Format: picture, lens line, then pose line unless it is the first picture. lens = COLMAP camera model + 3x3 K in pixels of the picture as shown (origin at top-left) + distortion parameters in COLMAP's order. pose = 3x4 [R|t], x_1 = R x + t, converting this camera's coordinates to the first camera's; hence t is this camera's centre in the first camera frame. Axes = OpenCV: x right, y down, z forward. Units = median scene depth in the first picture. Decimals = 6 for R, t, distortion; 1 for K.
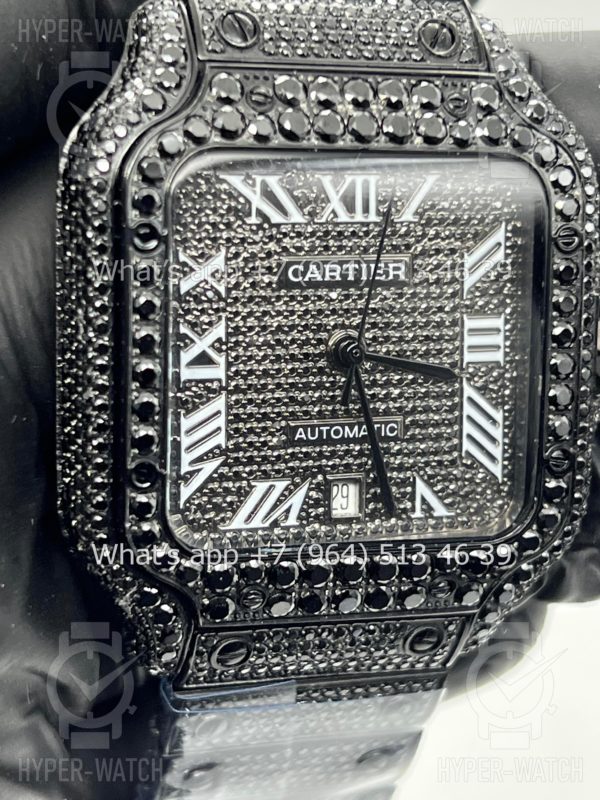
lens RADIAL K [[1865.5, 0, 267.2], [0, 1865.5, 406.1], [0, 0, 1]] dist [0.137065, 0.000000]
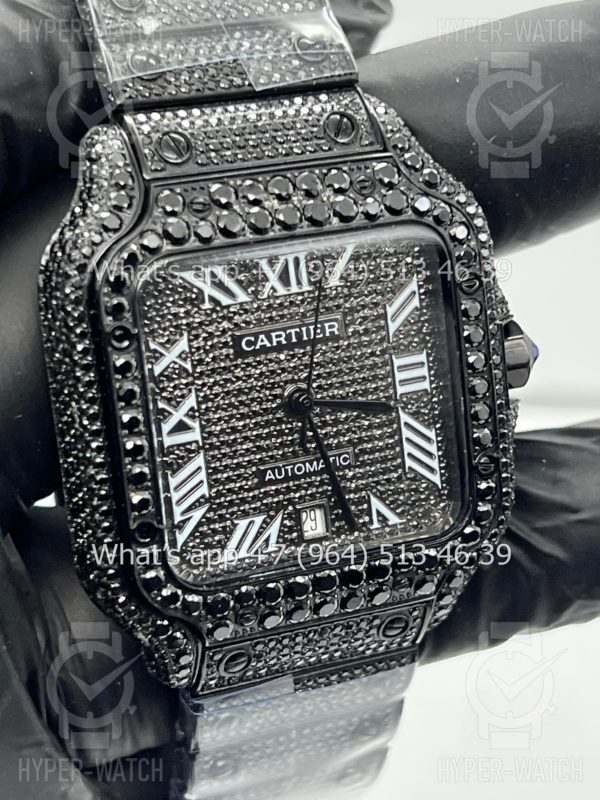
lens RADIAL K [[1865.5, 0, 302.4], [0, 1865.5, 401.9], [0, 0, 1]] dist [0.137065, 0.000000]
pose [[0.990579, -0.131739, 0.037383, 0.000146], [0.129765, 0.990229, 0.051064, -0.089453], [-0.043745, -0.045732, 0.997995, -0.189495]]
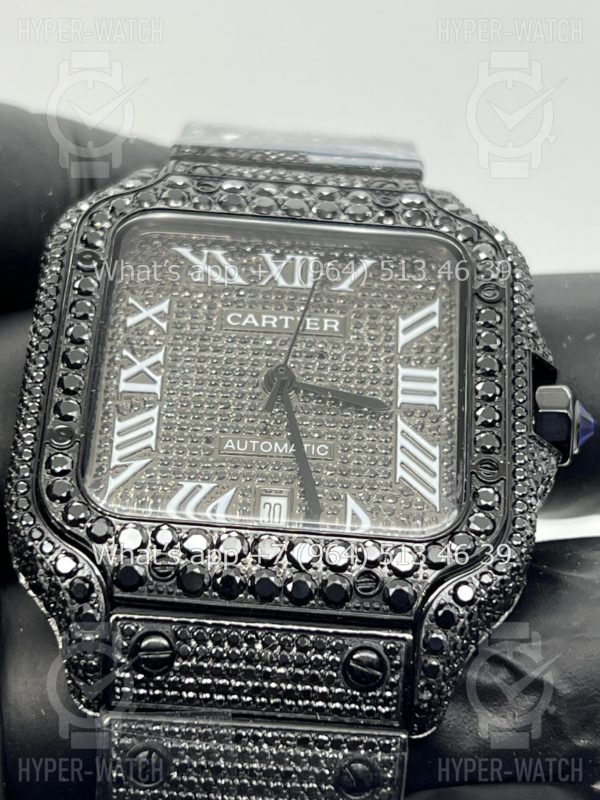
lens RADIAL K [[1865.5, 0, 300.3], [0, 1865.5, 400.5], [0, 0, 1]] dist [0.137065, 0.000000]
pose [[0.961879, -0.107209, -0.251586, 0.324655], [-0.076618, 0.777469, -0.624236, 0.651855], [0.262524, 0.619716, 0.739617, 0.210815]]
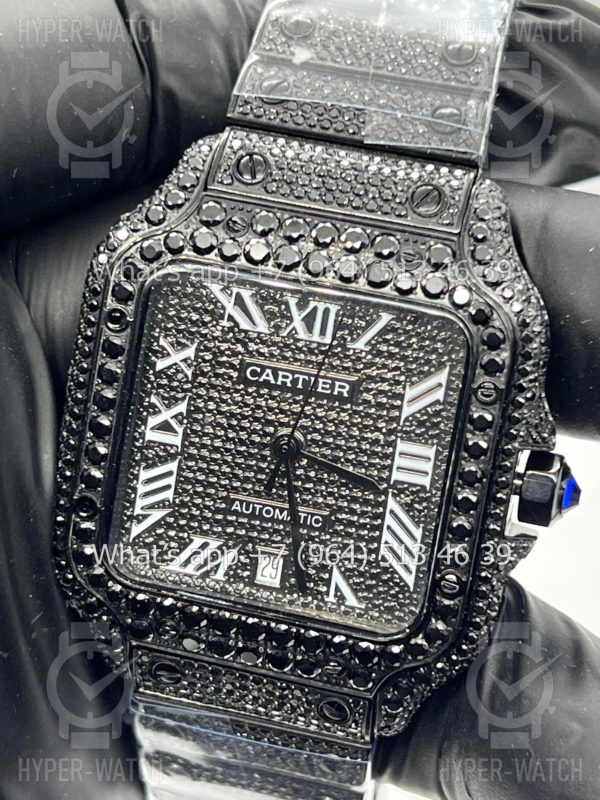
lens RADIAL K [[1865.5, 0, 302.0], [0, 1865.5, 395.1], [0, 0, 1]] dist [0.137065, 0.000000]
pose [[0.866181, 0.198931, -0.458430, 0.585320], [-0.214099, 0.976622, 0.019265, -0.085936], [0.451545, 0.081462, 0.888522, -0.047256]]
